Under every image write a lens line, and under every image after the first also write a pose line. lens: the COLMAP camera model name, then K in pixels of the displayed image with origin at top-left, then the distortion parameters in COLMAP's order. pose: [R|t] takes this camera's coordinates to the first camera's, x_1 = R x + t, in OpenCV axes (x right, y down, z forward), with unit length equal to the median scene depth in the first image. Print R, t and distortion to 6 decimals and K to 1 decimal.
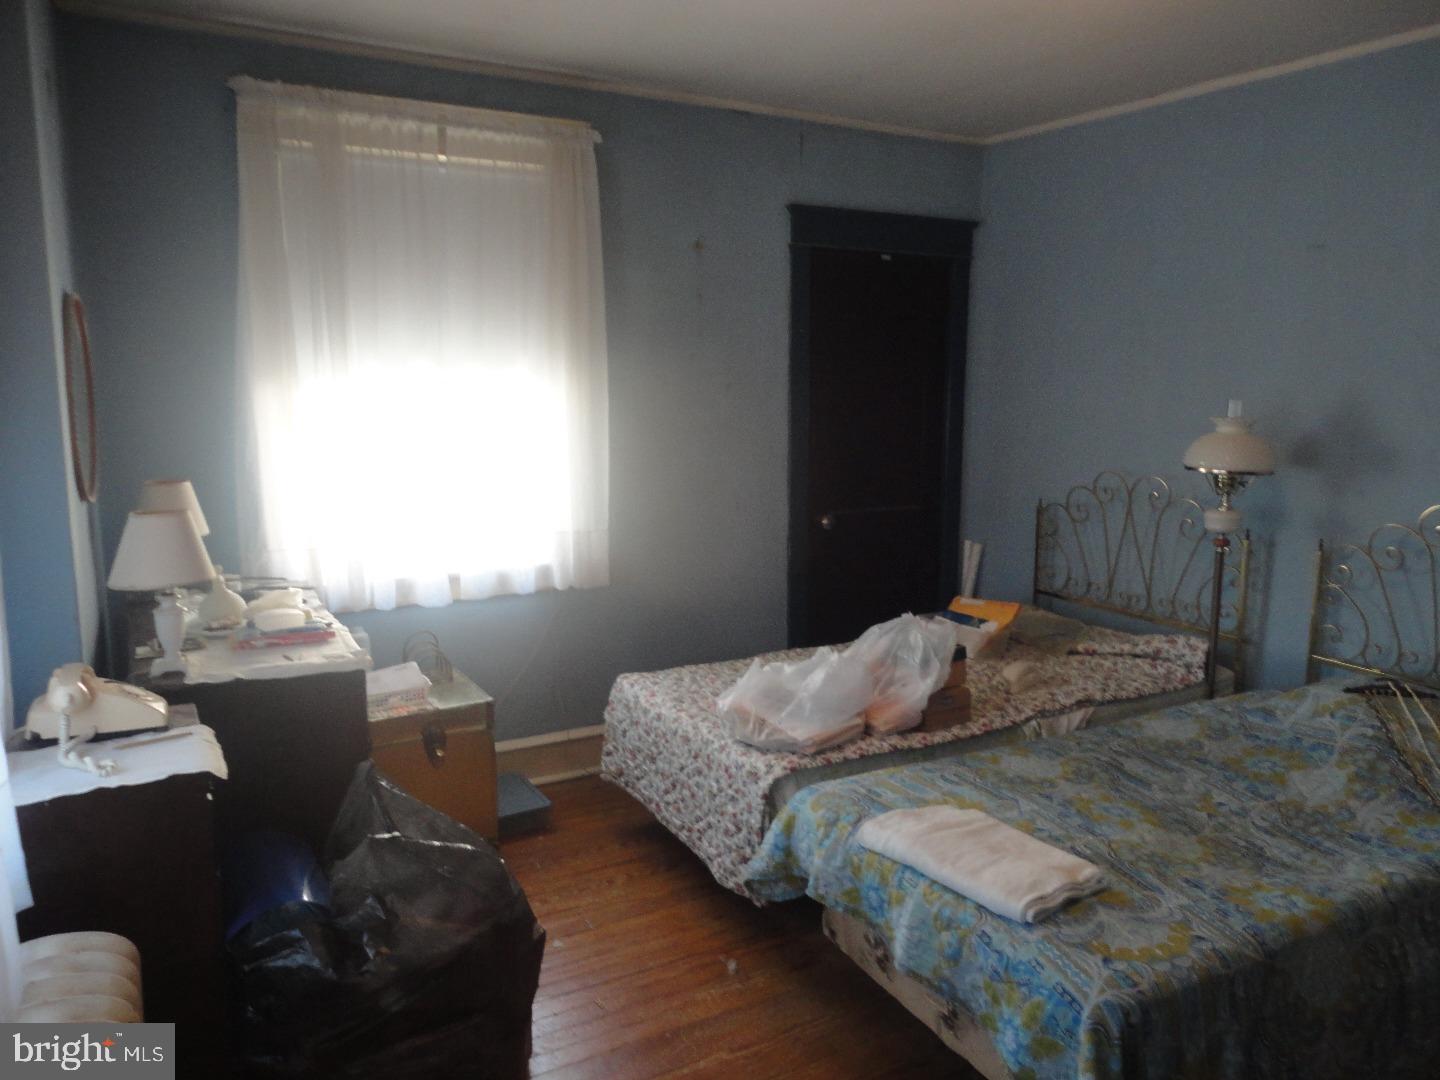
lens RADIAL K [[1047.4, 0, 720.0], [0, 1047.4, 540.0], [0, 0, 1]] dist [-0.002760, -0.002390]
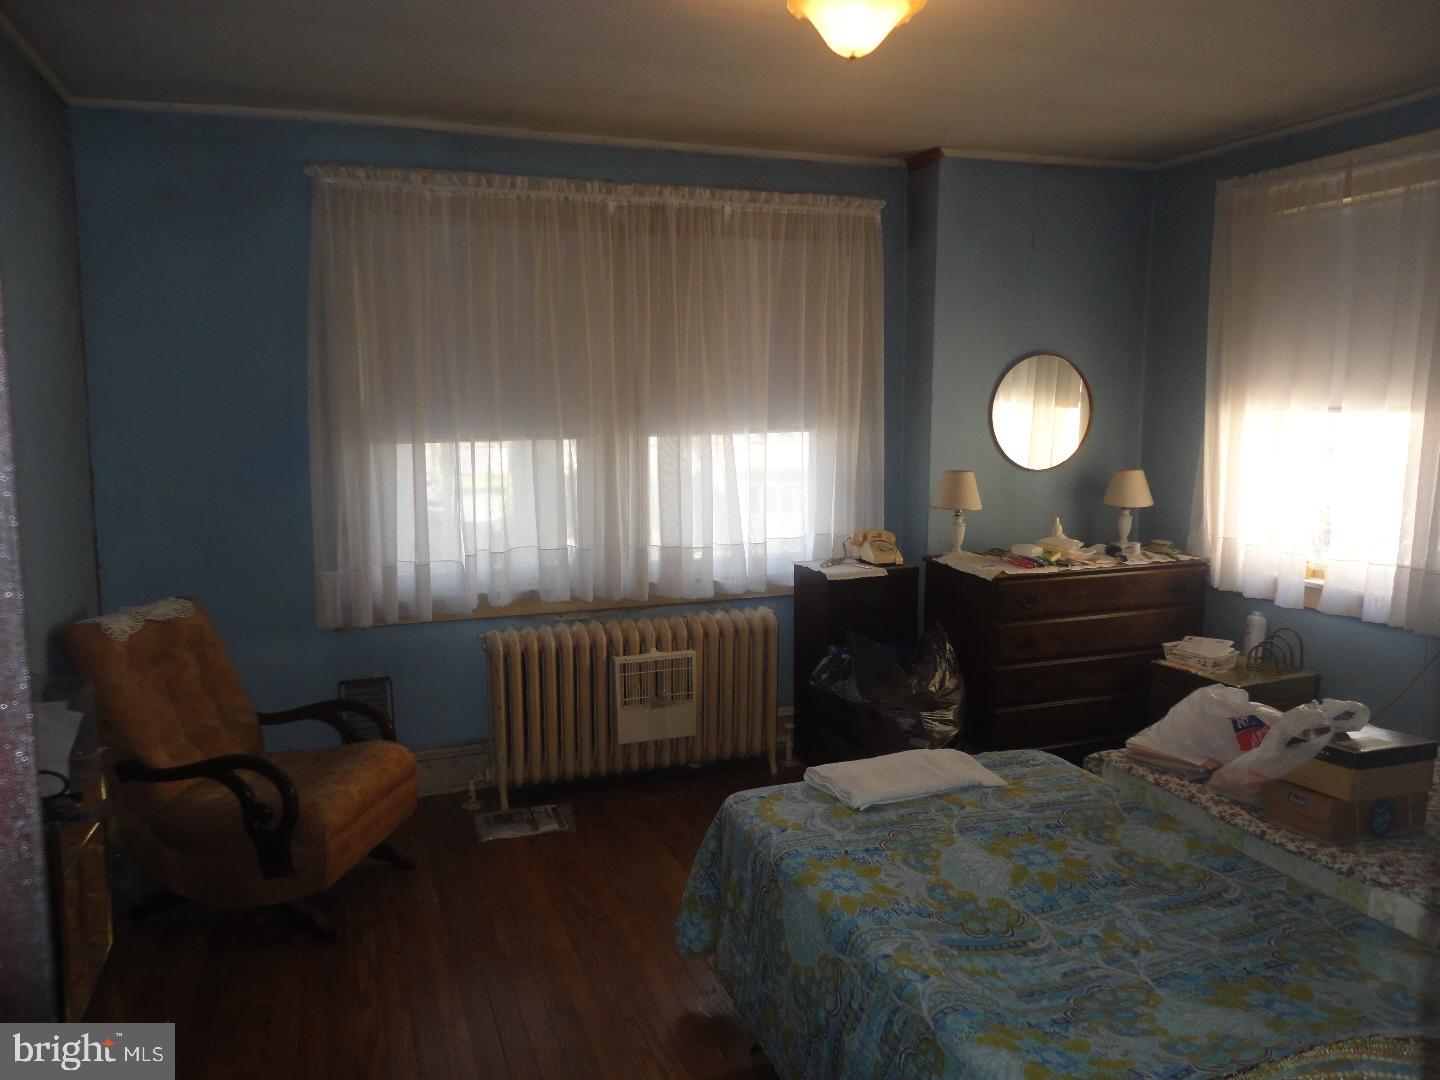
lens RADIAL K [[1047.4, 0, 720.0], [0, 1047.4, 540.0], [0, 0, 1]] dist [-0.002760, -0.002390]
pose [[-0.137596, 0.134418, -0.981325, 0.977570], [-0.146473, 0.977094, 0.154377, -0.097930], [0.979598, 0.164979, -0.114755, 0.573996]]
